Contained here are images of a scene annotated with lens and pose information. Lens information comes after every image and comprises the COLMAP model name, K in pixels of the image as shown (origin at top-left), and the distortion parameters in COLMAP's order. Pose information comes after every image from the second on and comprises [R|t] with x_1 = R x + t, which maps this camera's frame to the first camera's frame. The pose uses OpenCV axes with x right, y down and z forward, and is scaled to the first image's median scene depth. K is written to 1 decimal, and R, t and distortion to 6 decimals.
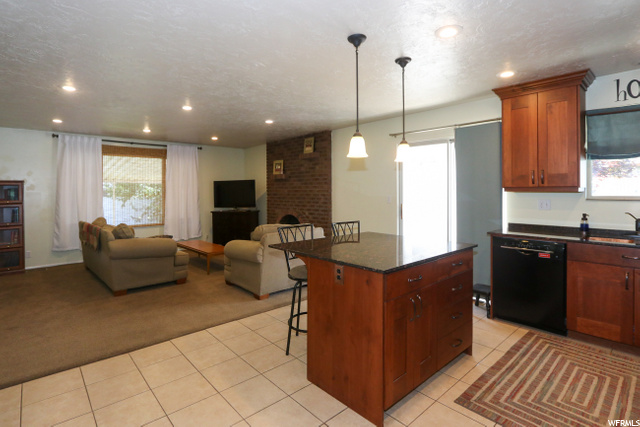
lens RADIAL K [[317.4, 0, 291.8], [0, 317.4, 193.4], [0, 0, 1]] dist [-0.004372, -0.000918]
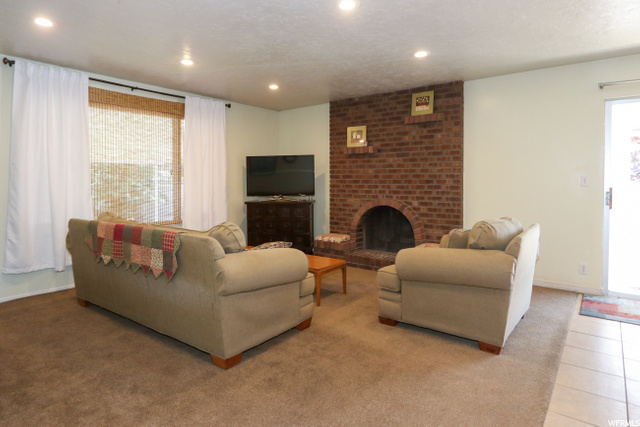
lens RADIAL K [[385.3, 0, 322.6], [0, 385.3, 188.5], [0, 0, 1]] dist [-0.005312, -0.001759]
pose [[0.982498, 0.002533, 0.186258, -0.304203], [-0.005618, 0.999856, 0.016033, 0.018712], [-0.186190, -0.016798, 0.982370, 0.224058]]
